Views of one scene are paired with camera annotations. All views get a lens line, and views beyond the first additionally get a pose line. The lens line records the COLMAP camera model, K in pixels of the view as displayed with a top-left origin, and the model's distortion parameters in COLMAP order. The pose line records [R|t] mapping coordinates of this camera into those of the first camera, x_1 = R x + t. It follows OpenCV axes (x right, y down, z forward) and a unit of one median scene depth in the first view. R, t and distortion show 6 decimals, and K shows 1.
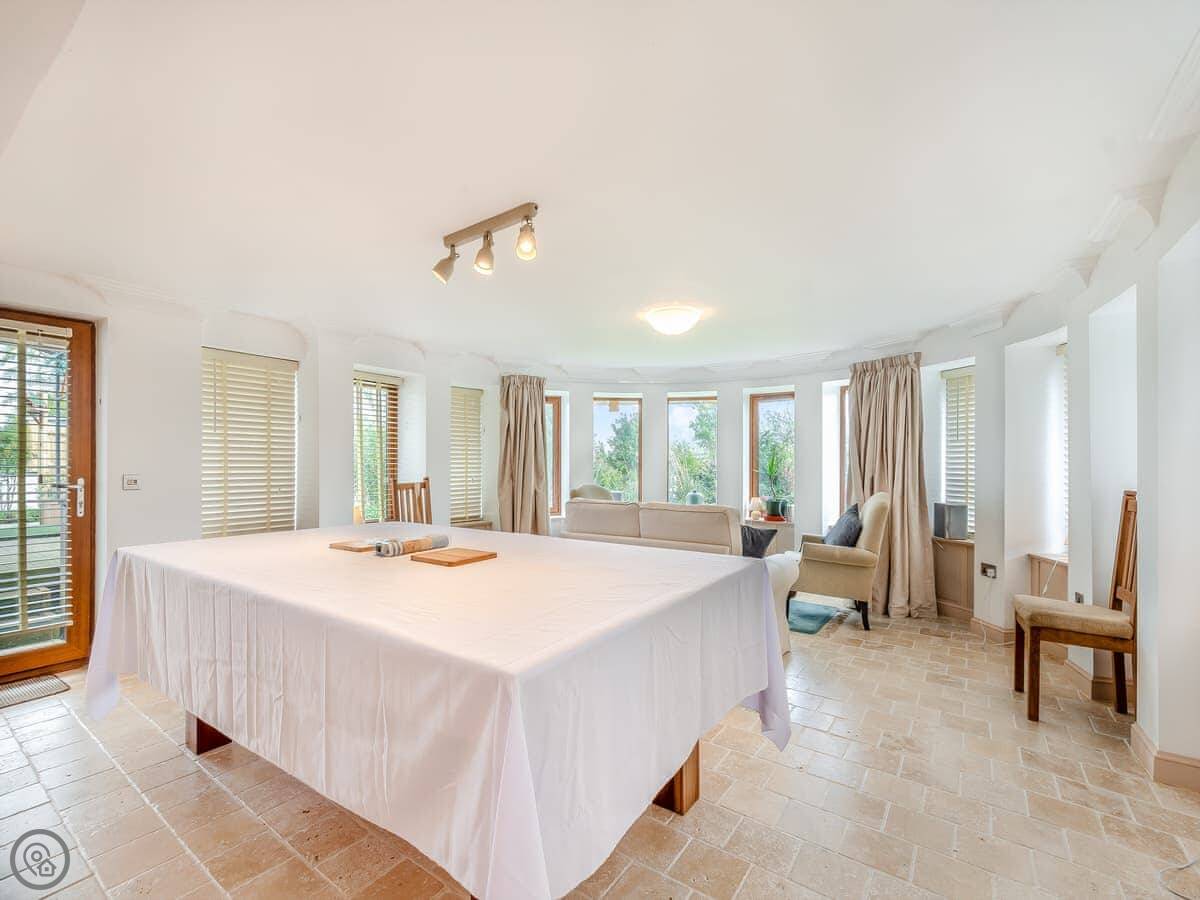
lens RADIAL K [[526.3, 0, 598.6], [0, 526.3, 467.7], [0, 0, 1]] dist [-0.005401, -0.000212]
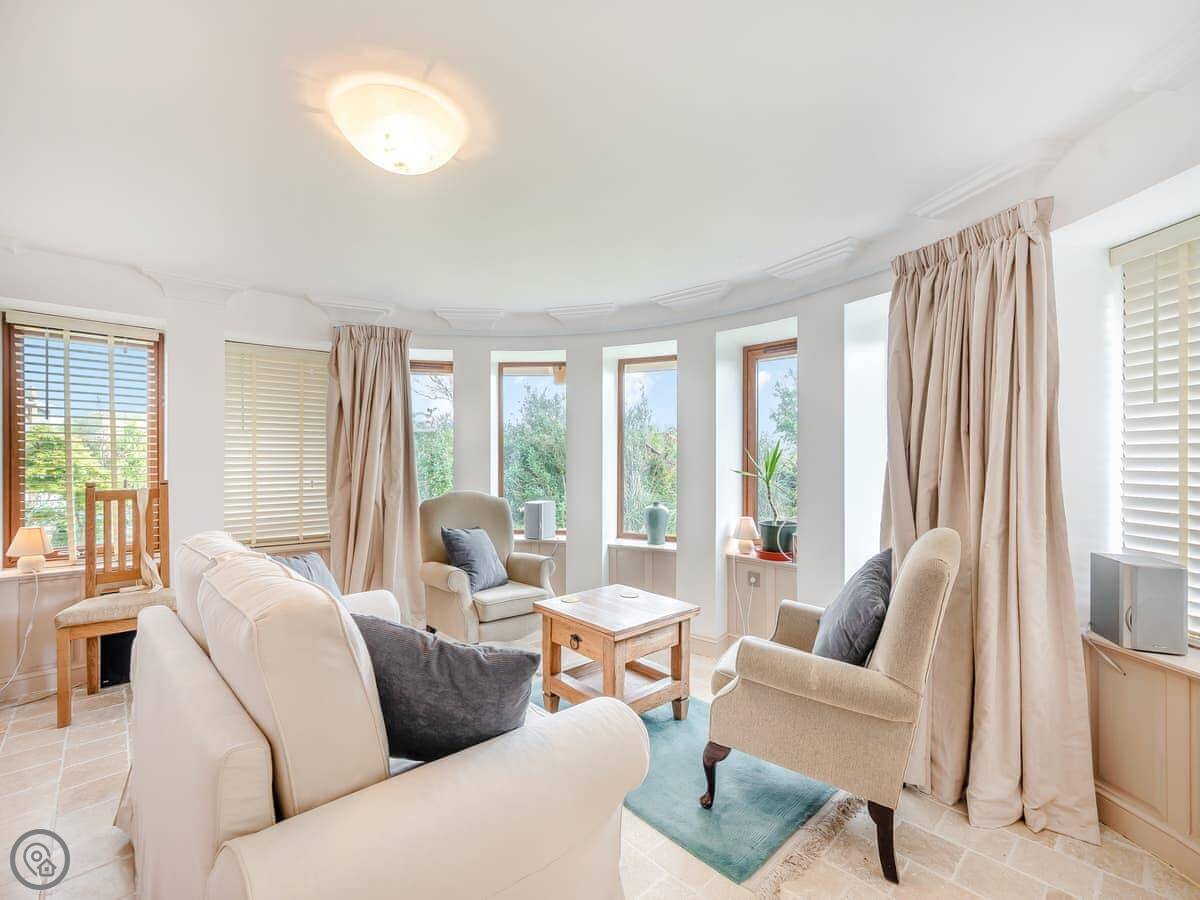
lens RADIAL K [[526.3, 0, 599.0], [0, 526.3, 461.0], [0, 0, 1]] dist [-0.005401, -0.000212]
pose [[0.981995, 0.001597, -0.188903, 0.323247], [-0.002778, 0.999978, -0.005987, -0.003508], [0.188889, 0.006404, 0.981978, 0.500149]]
